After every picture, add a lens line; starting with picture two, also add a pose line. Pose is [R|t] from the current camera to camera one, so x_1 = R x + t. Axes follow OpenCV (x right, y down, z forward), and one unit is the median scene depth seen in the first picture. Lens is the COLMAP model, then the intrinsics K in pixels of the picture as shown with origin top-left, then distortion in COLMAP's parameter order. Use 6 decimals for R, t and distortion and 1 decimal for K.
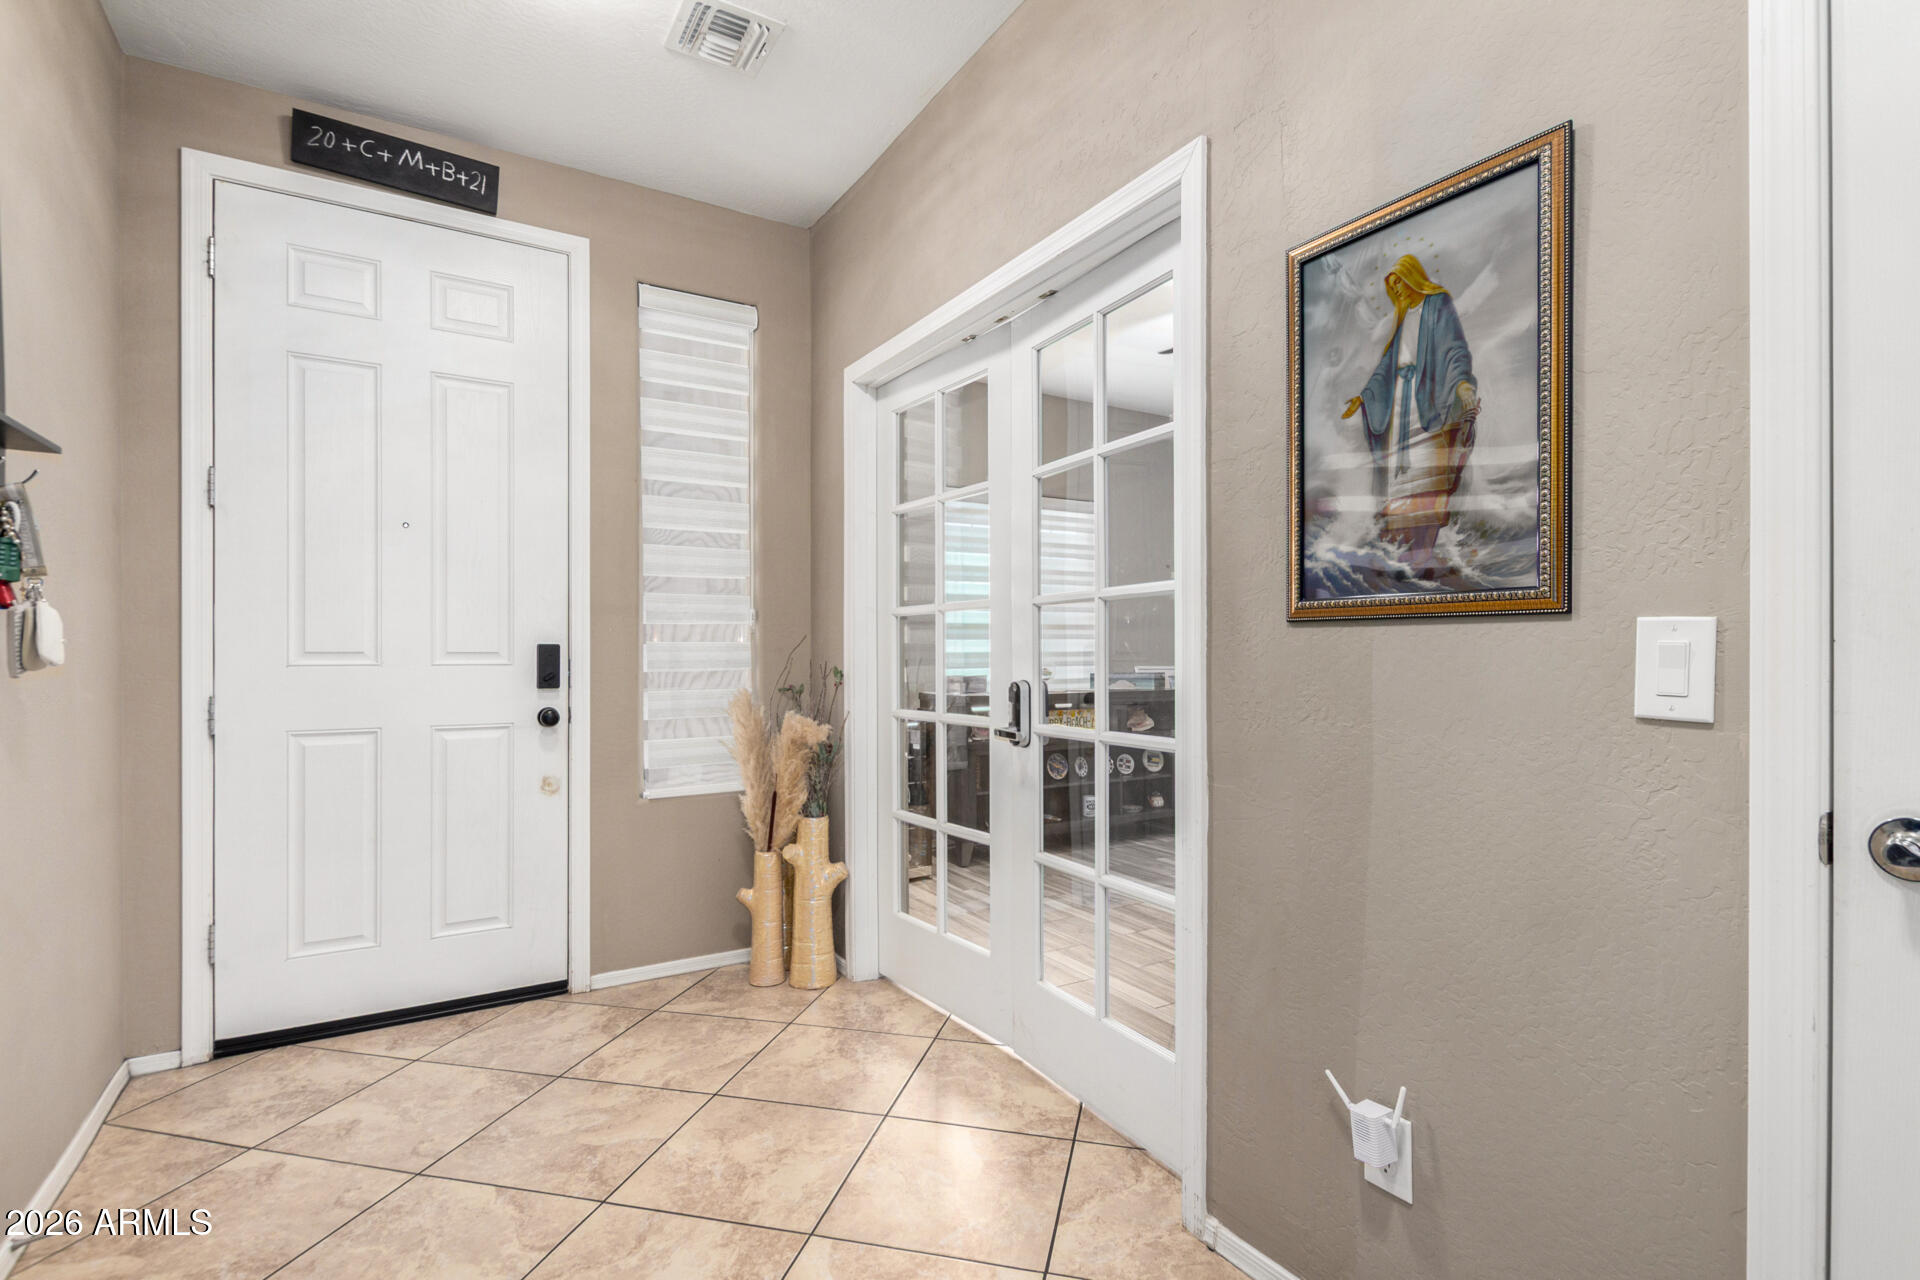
lens RADIAL K [[887.3, 0, 959.6], [0, 887.3, 655.3], [0, 0, 1]] dist [0.002083, -0.001302]
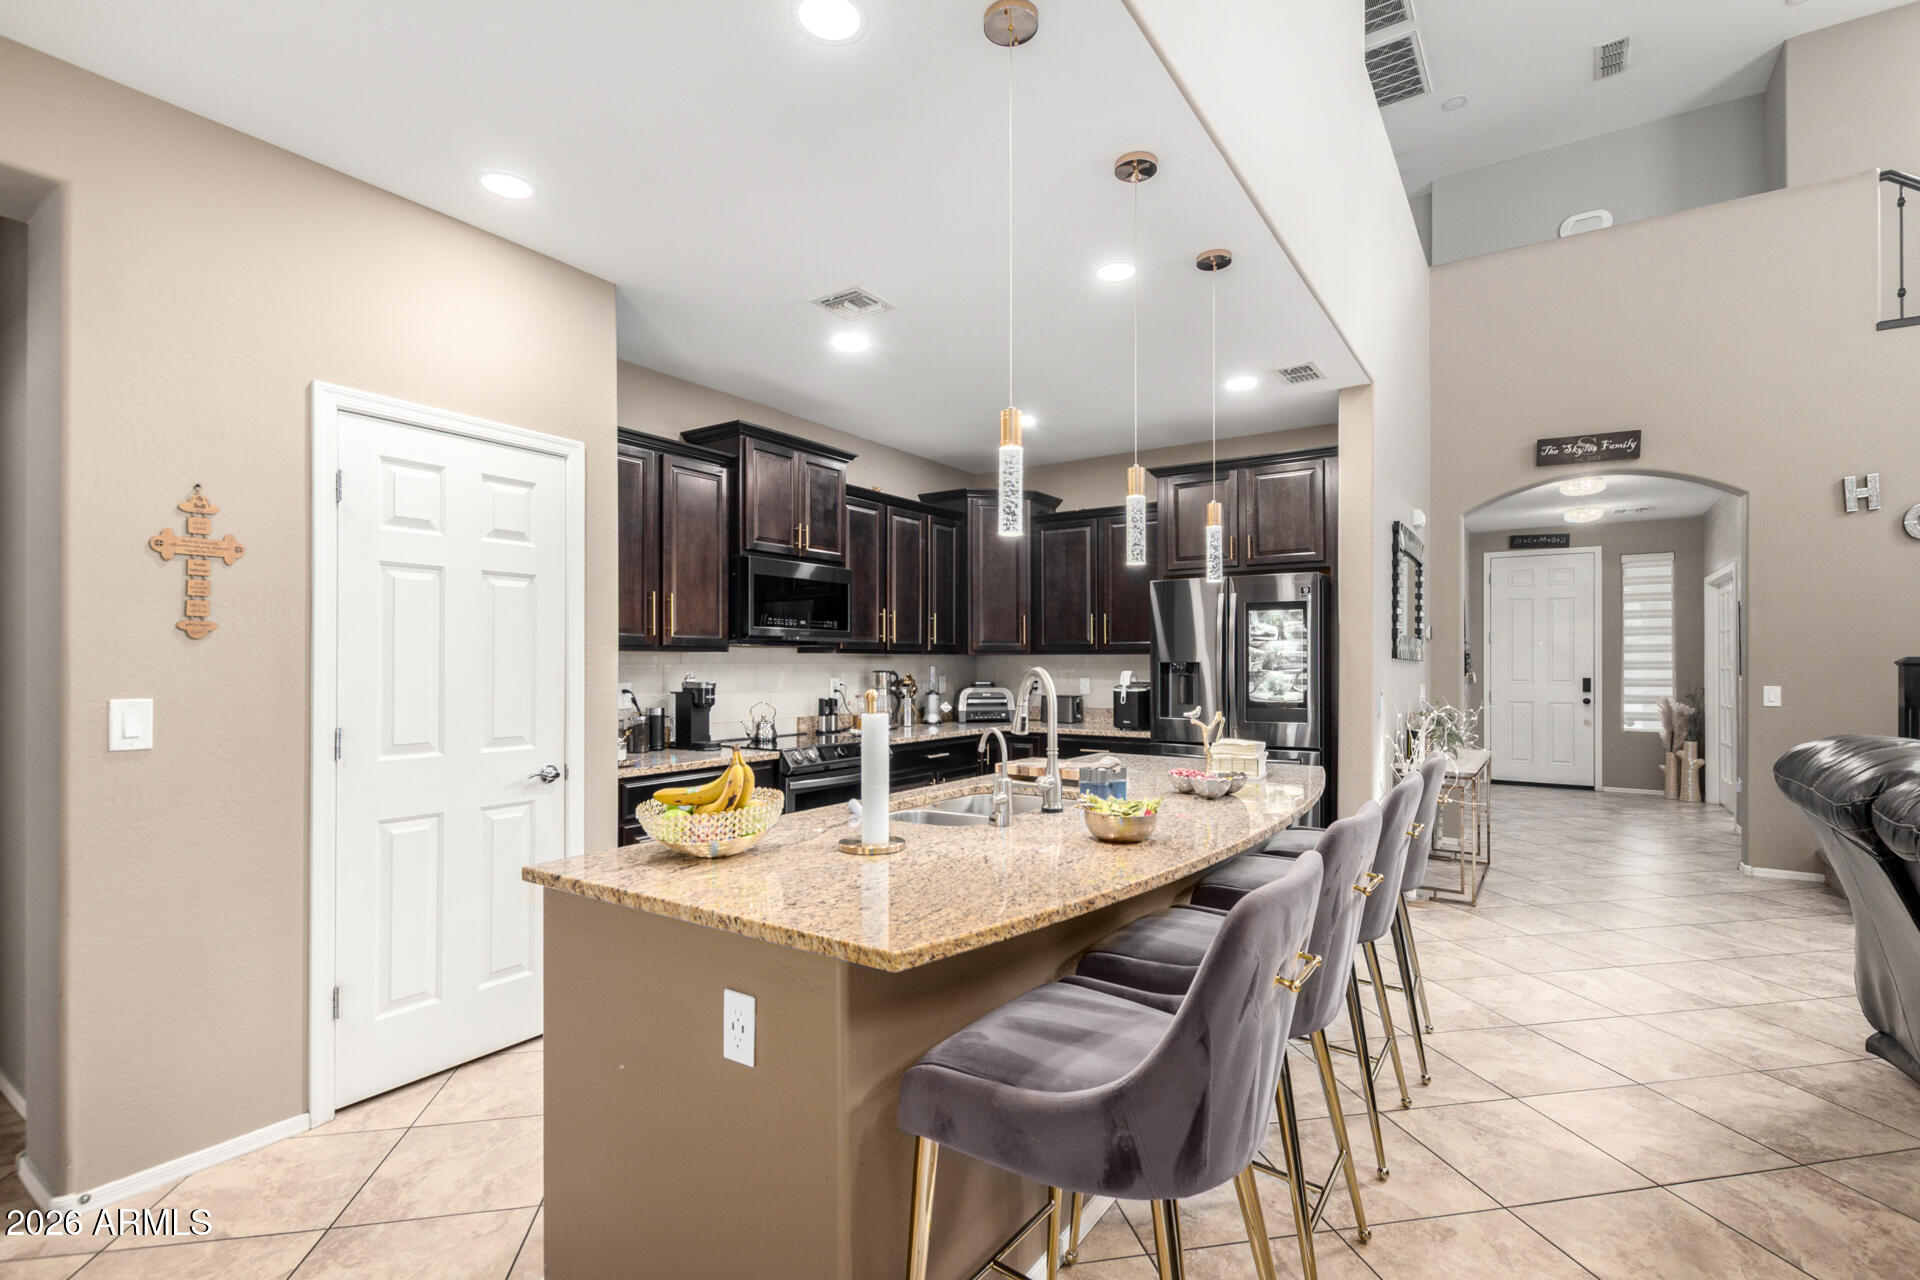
lens RADIAL K [[884.3, 0, 951.0], [0, 884.3, 662.0], [0, 0, 1]] dist [-0.003048, -0.001422]
pose [[0.415479, -0.002151, -0.909600, 1.446680], [-0.002317, 0.999991, -0.003423, -0.053421], [0.909600, 0.003530, 0.415471, -2.351781]]
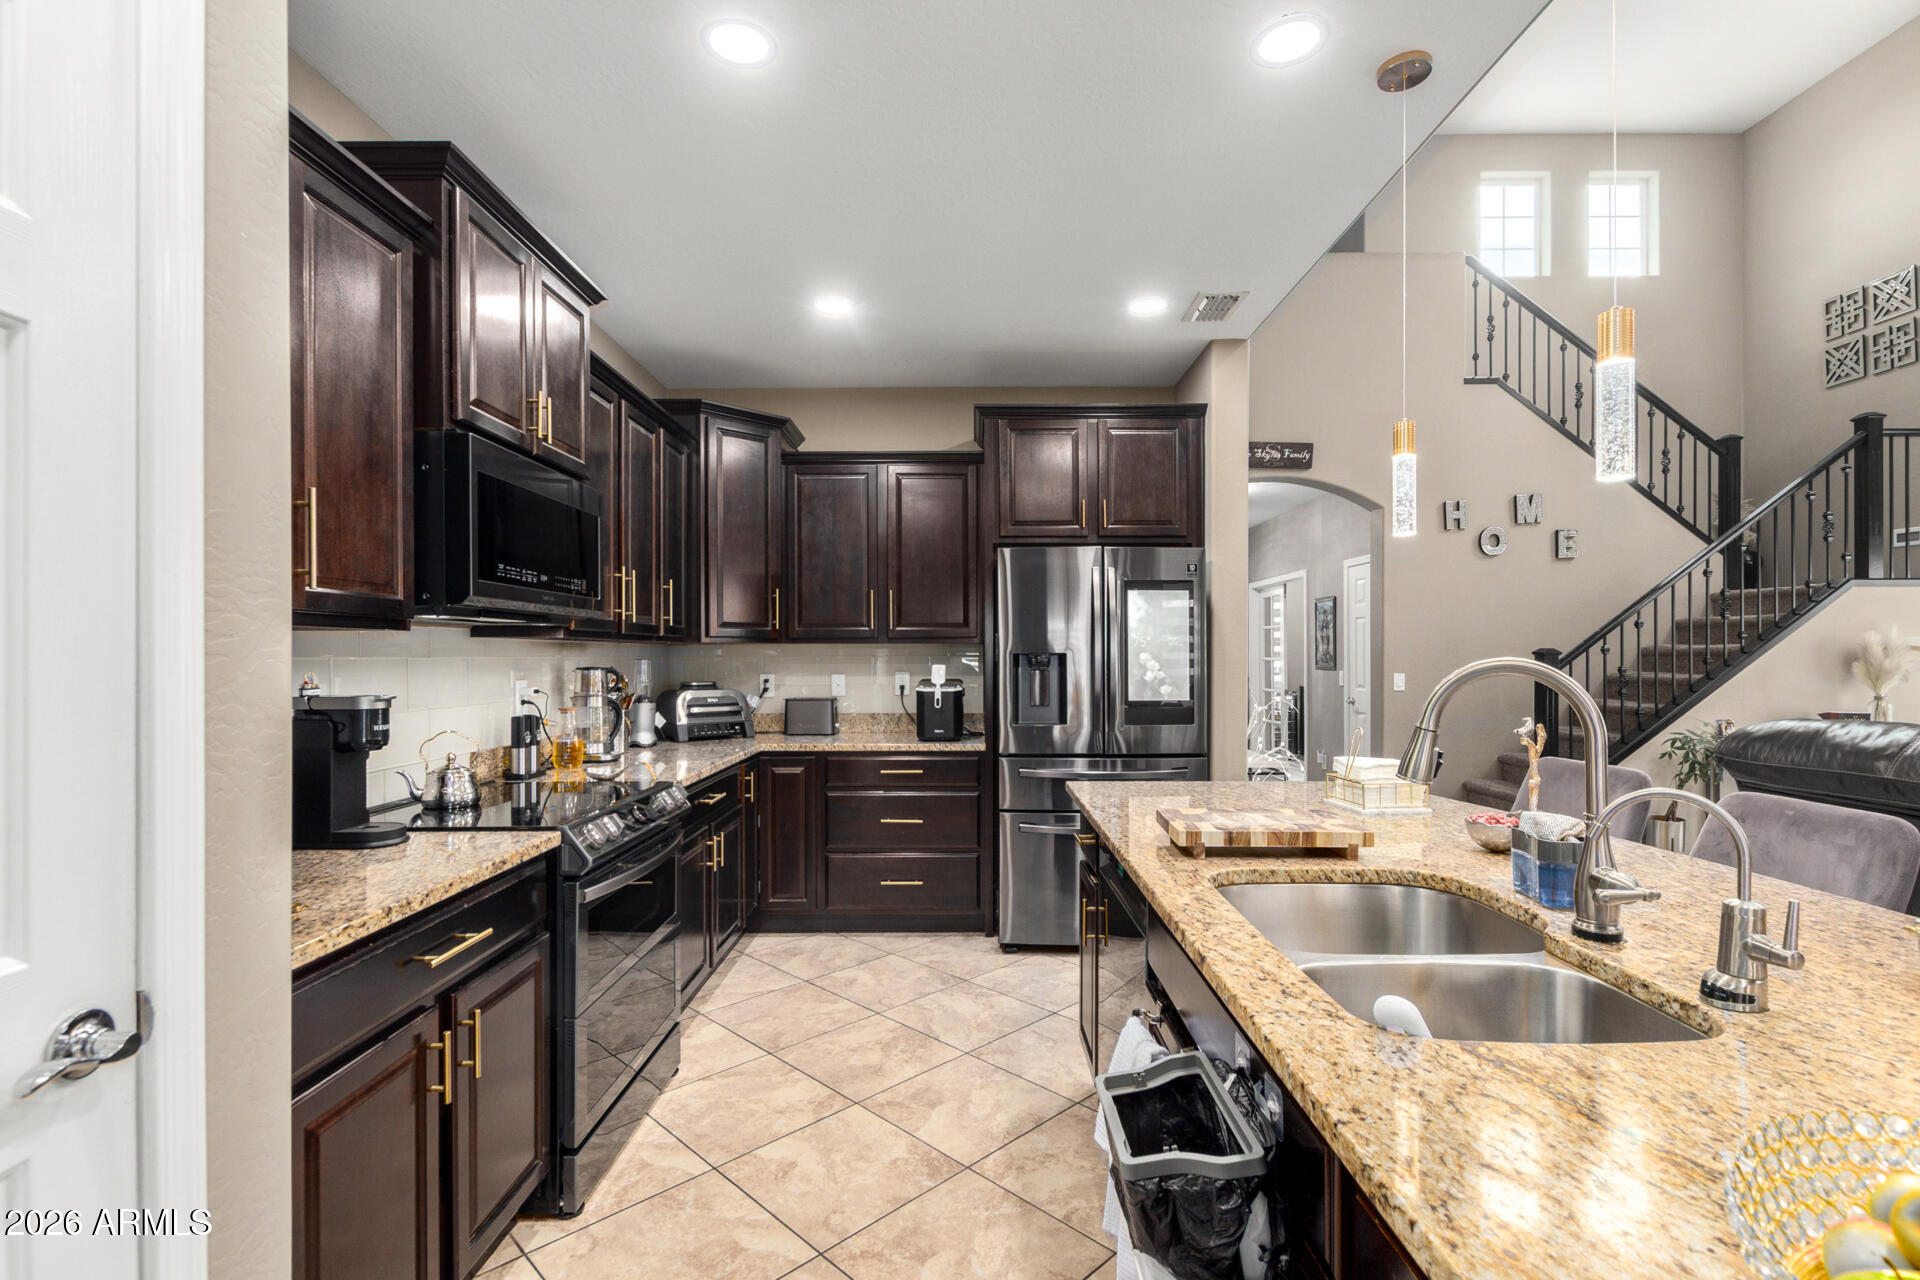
lens RADIAL K [[887.3, 0, 959.6], [0, 887.3, 655.3], [0, 0, 1]] dist [0.002083, -0.001302]
pose [[0.852157, -0.003497, -0.523275, 0.700267], [0.001284, 0.999989, -0.004592, -0.050858], [0.523285, 0.003241, 0.852152, -2.447646]]
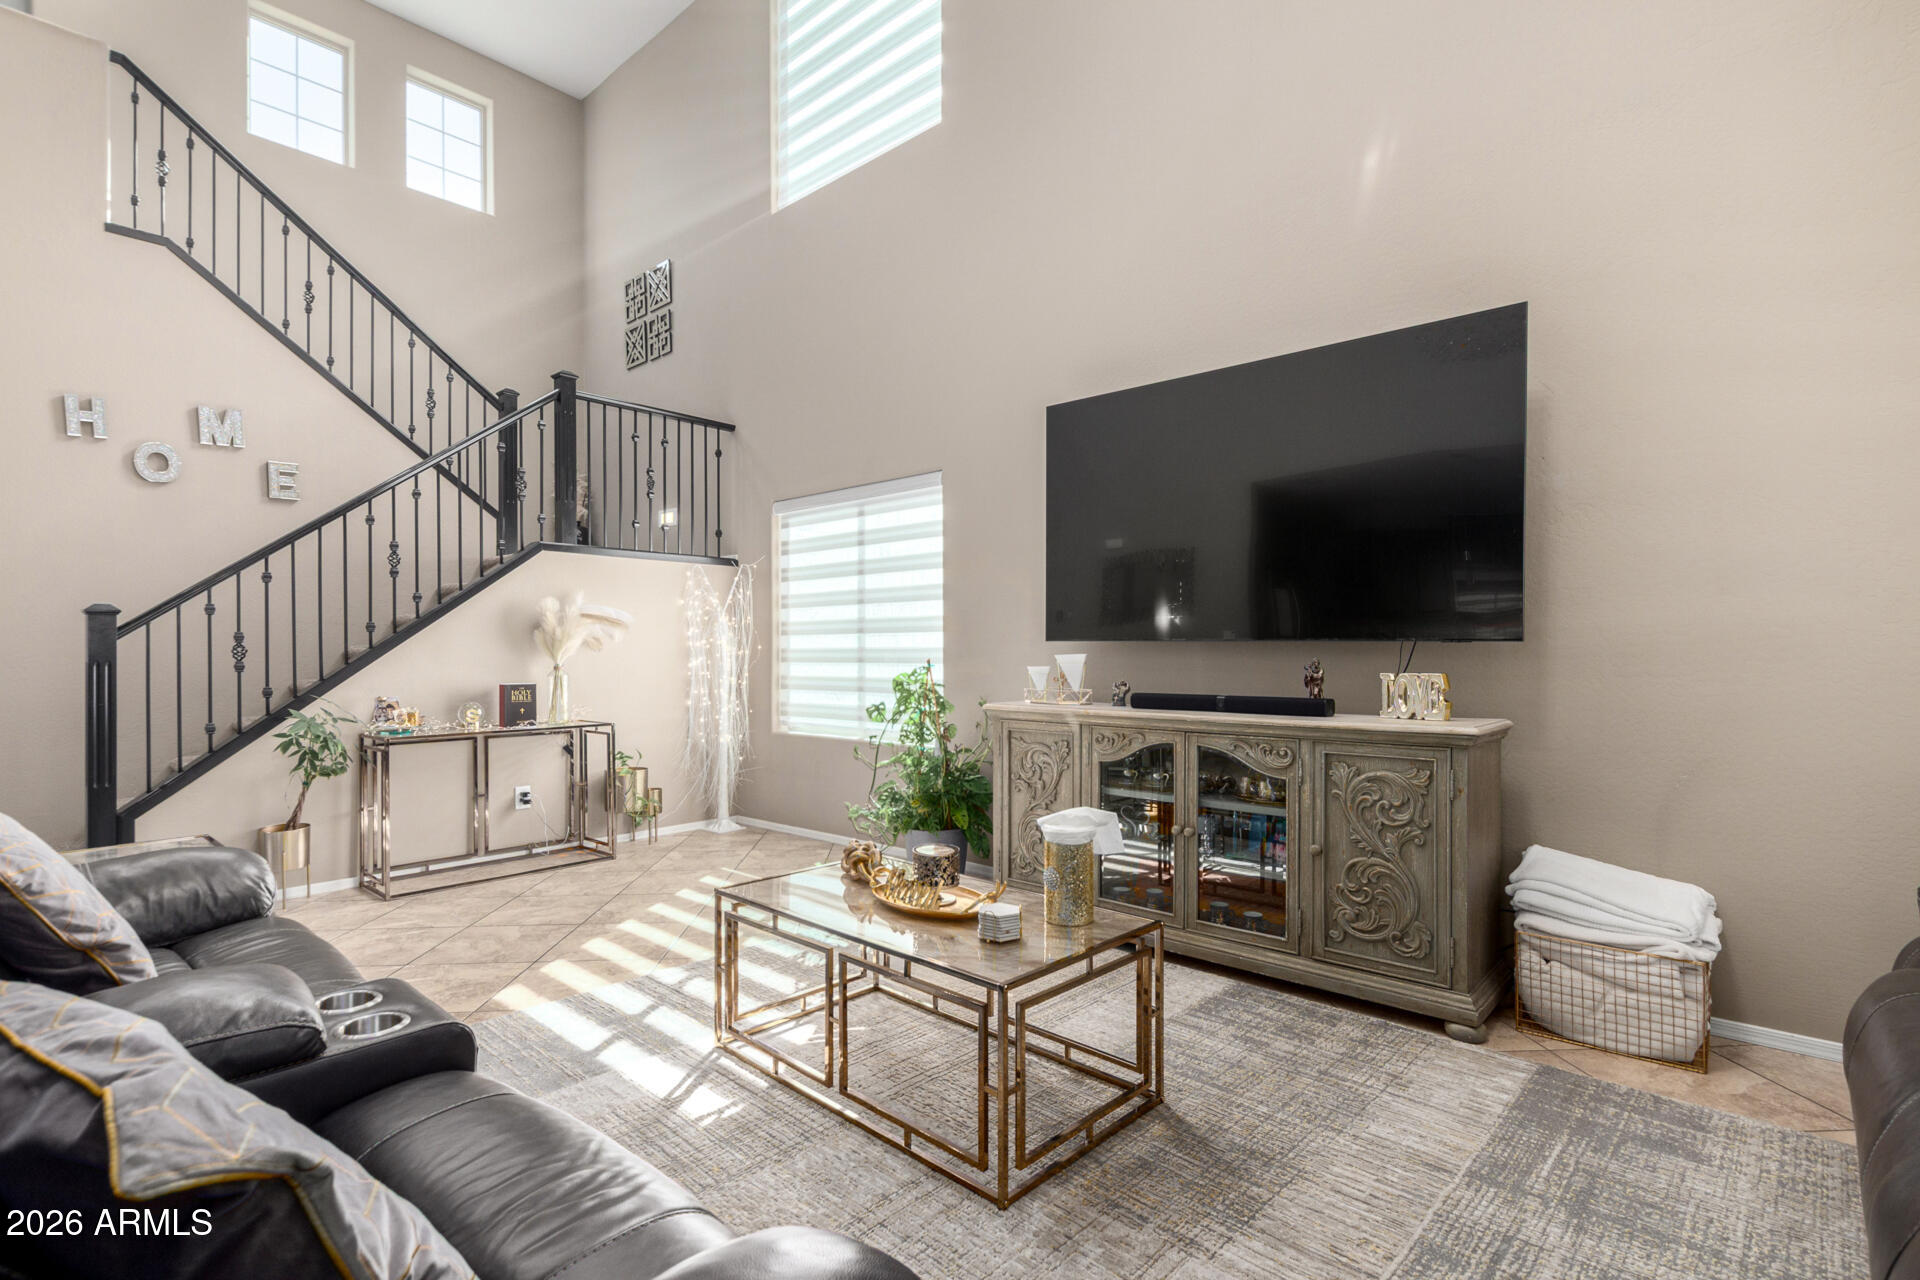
lens RADIAL K [[896.9, 0, 964.9], [0, 896.9, 656.3], [0, 0, 1]] dist [0.000614, -0.000640]
pose [[0.956736, -0.007327, 0.290866, 1.575587], [0.006954, 0.999973, 0.002316, 0.006584], [-0.290875, -0.000193, 0.956761, -1.831635]]
